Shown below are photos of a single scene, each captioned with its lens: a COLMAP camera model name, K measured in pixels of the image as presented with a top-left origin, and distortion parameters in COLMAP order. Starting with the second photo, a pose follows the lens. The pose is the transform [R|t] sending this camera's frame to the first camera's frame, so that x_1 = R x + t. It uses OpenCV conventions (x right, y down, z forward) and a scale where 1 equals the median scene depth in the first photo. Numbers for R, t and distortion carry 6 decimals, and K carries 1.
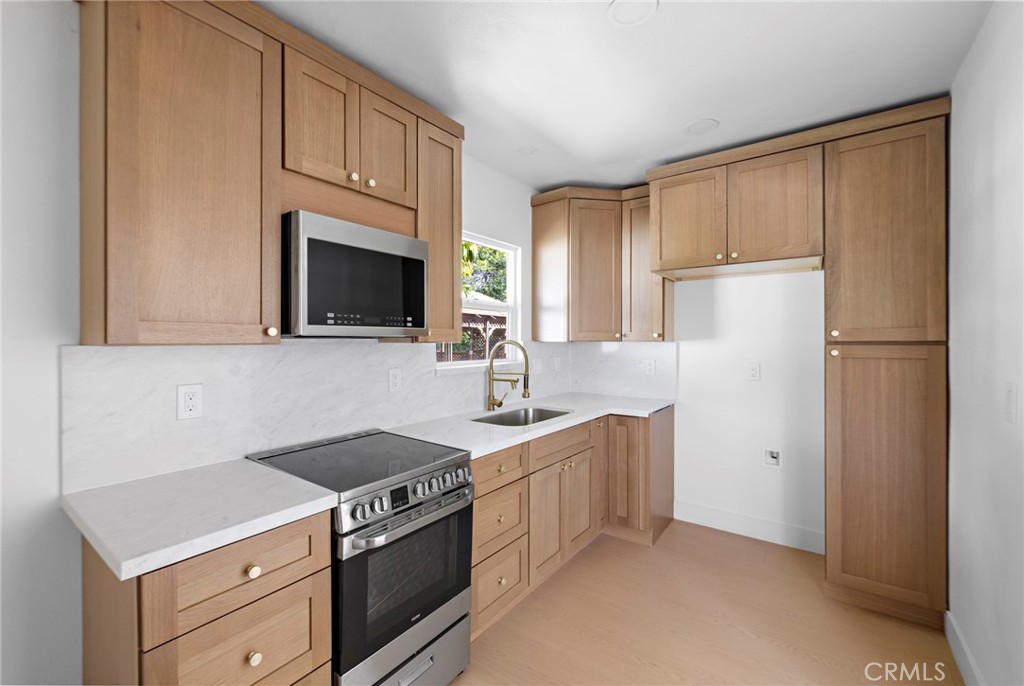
lens RADIAL K [[435.8, 0, 496.5], [0, 435.8, 342.9], [0, 0, 1]] dist [-0.001114, 0.000389]
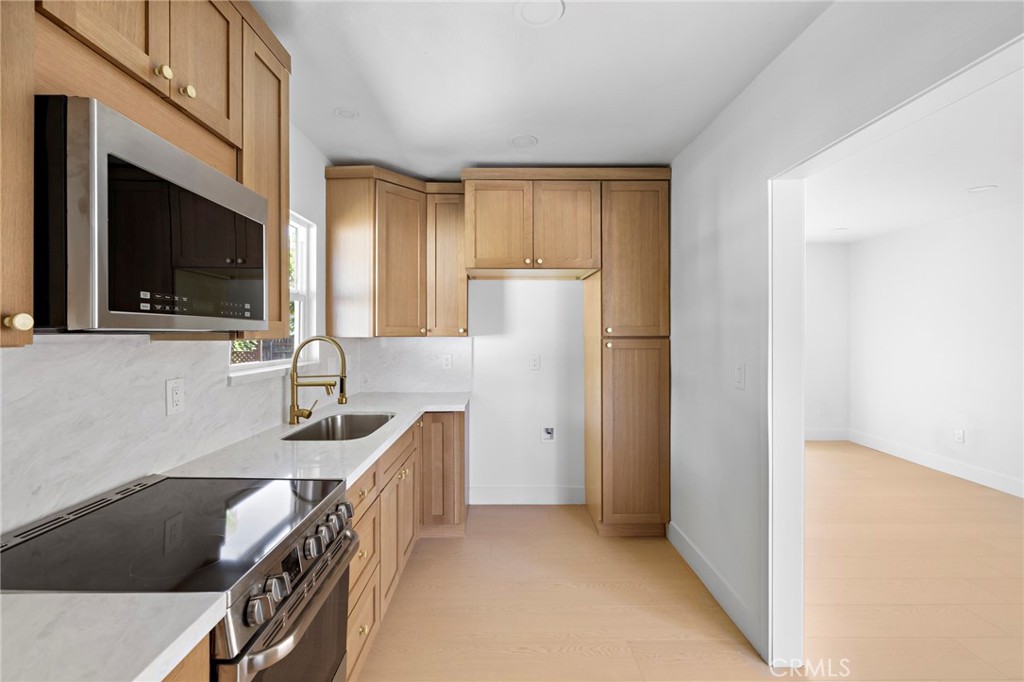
lens RADIAL K [[435.8, 0, 509.2], [0, 435.8, 336.4], [0, 0, 1]] dist [-0.001114, 0.000389]
pose [[0.784297, -0.003174, 0.620377, -0.253017], [0.003886, 0.999992, 0.000205, -0.004678], [-0.620373, 0.002250, 0.784304, 0.168294]]
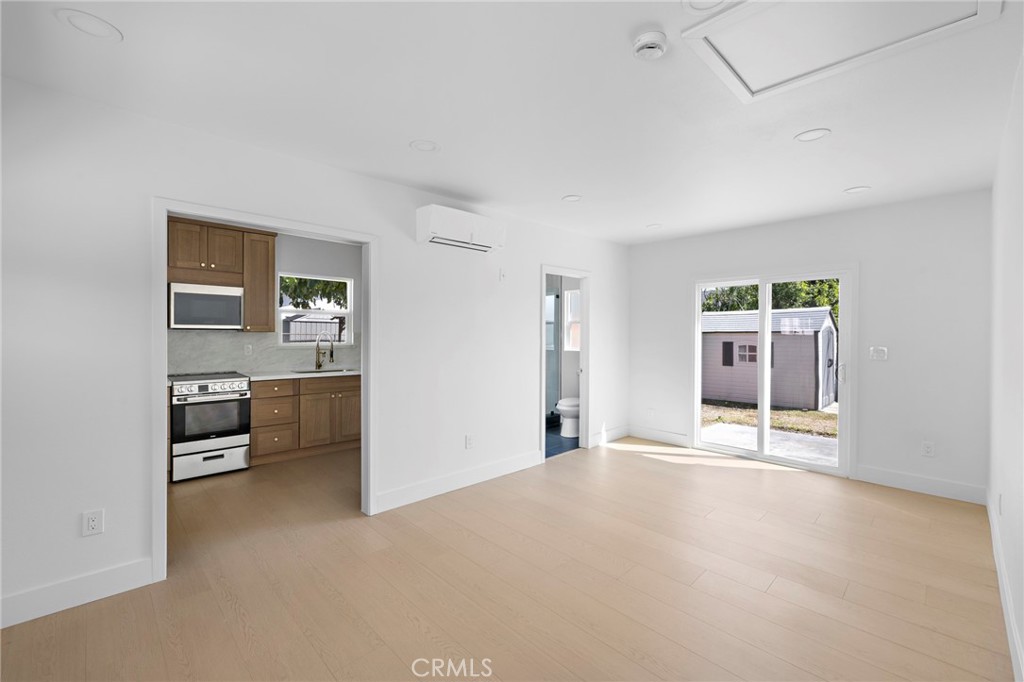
lens RADIAL K [[435.8, 0, 512.7], [0, 435.8, 339.1], [0, 0, 1]] dist [-0.001114, 0.000389]
pose [[0.988749, 0.006101, -0.149460, 1.395624], [-0.006876, 0.999965, -0.004666, 0.035445], [0.149426, 0.005641, 0.988757, -0.927966]]
